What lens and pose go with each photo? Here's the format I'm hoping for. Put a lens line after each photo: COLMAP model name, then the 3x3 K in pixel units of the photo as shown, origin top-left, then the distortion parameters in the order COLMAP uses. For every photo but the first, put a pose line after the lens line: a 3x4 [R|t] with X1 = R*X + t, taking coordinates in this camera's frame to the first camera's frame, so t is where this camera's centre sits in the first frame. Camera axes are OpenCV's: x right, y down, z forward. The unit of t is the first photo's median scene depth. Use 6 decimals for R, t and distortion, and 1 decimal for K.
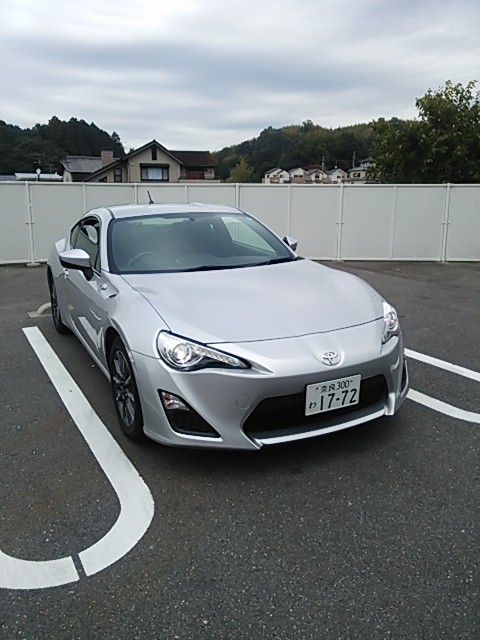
lens RADIAL K [[571.7, 0, 247.1], [0, 571.7, 307.0], [0, 0, 1]] dist [-0.011149, 0.000281]
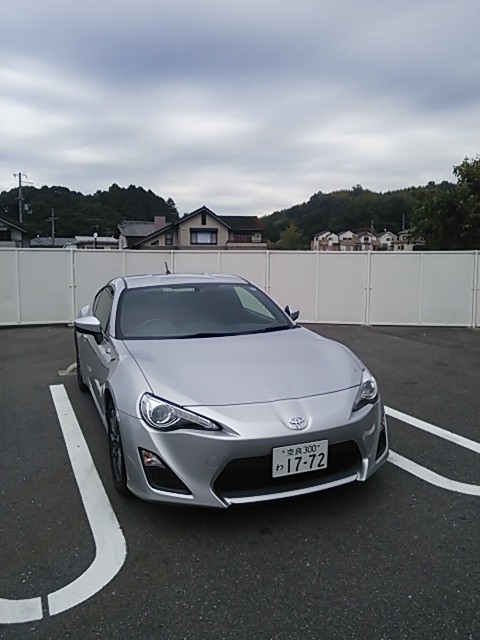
lens RADIAL K [[571.7, 0, 247.1], [0, 571.7, 307.0], [0, 0, 1]] dist [-0.011149, 0.000281]
pose [[0.995100, 0.011515, -0.098201, 0.107490], [-0.021562, 0.994564, -0.101867, -0.011739], [0.096494, 0.103485, 0.989939, -0.066310]]
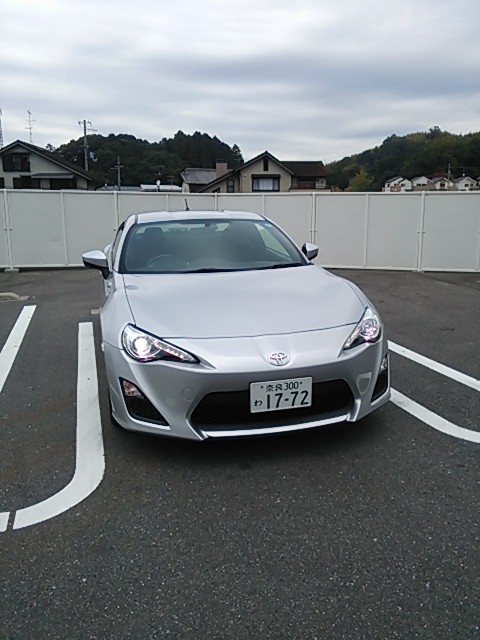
lens RADIAL K [[568.9, 0, 240.0], [0, 568.9, 320.0], [0, 0, 1]] dist [0.001250, -0.060609]
pose [[0.971027, 0.043424, -0.234991, 0.219094], [-0.042225, 0.999057, 0.010133, 0.009073], [0.235209, 0.000083, 0.971945, -0.003356]]
